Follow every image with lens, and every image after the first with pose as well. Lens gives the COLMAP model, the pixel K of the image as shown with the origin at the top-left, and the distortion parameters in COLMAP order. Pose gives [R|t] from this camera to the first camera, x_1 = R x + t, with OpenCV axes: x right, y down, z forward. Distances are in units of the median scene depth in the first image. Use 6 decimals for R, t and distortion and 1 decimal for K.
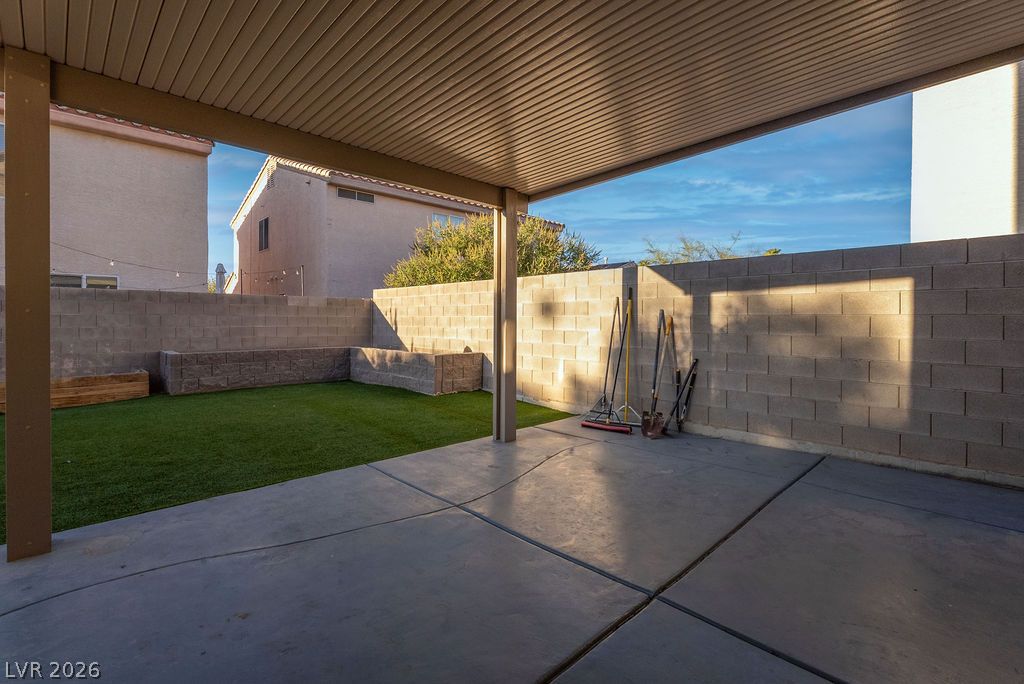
lens RADIAL K [[465.8, 0, 511.2], [0, 465.8, 325.2], [0, 0, 1]] dist [-0.001123, 0.000324]
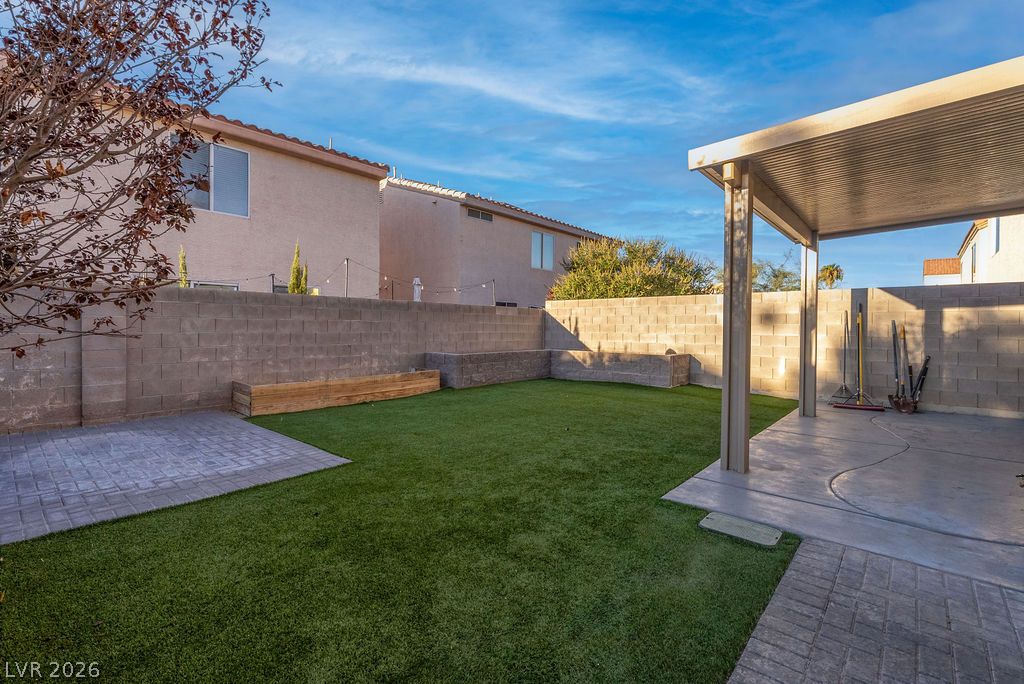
lens RADIAL K [[456.1, 0, 509.4], [0, 456.1, 333.8], [0, 0, 1]] dist [0.001305, 0.000473]
pose [[0.997689, 0.002141, 0.067907, -0.701483], [-0.002373, 0.999992, 0.003343, 0.003636], [-0.067899, -0.003497, 0.997686, -0.195603]]
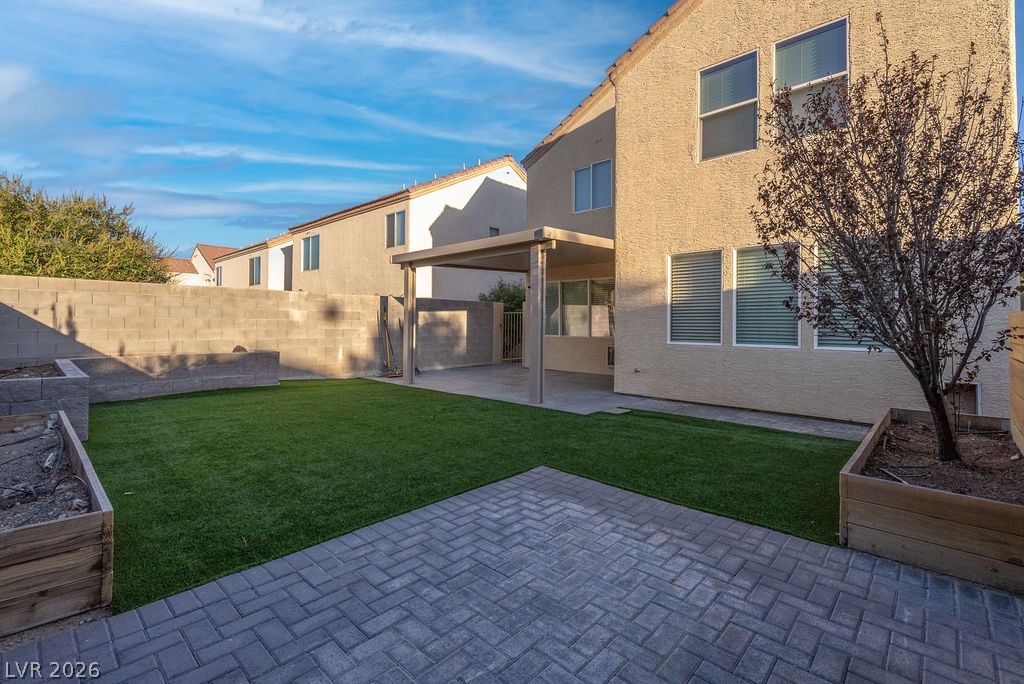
lens RADIAL K [[456.1, 0, 509.4], [0, 456.1, 333.8], [0, 0, 1]] dist [0.001305, 0.000473]
pose [[-0.027425, -0.028011, 0.999231, -1.420325], [0.002977, 0.999601, 0.028103, -0.013499], [-0.999619, 0.003746, -0.027331, 0.445576]]
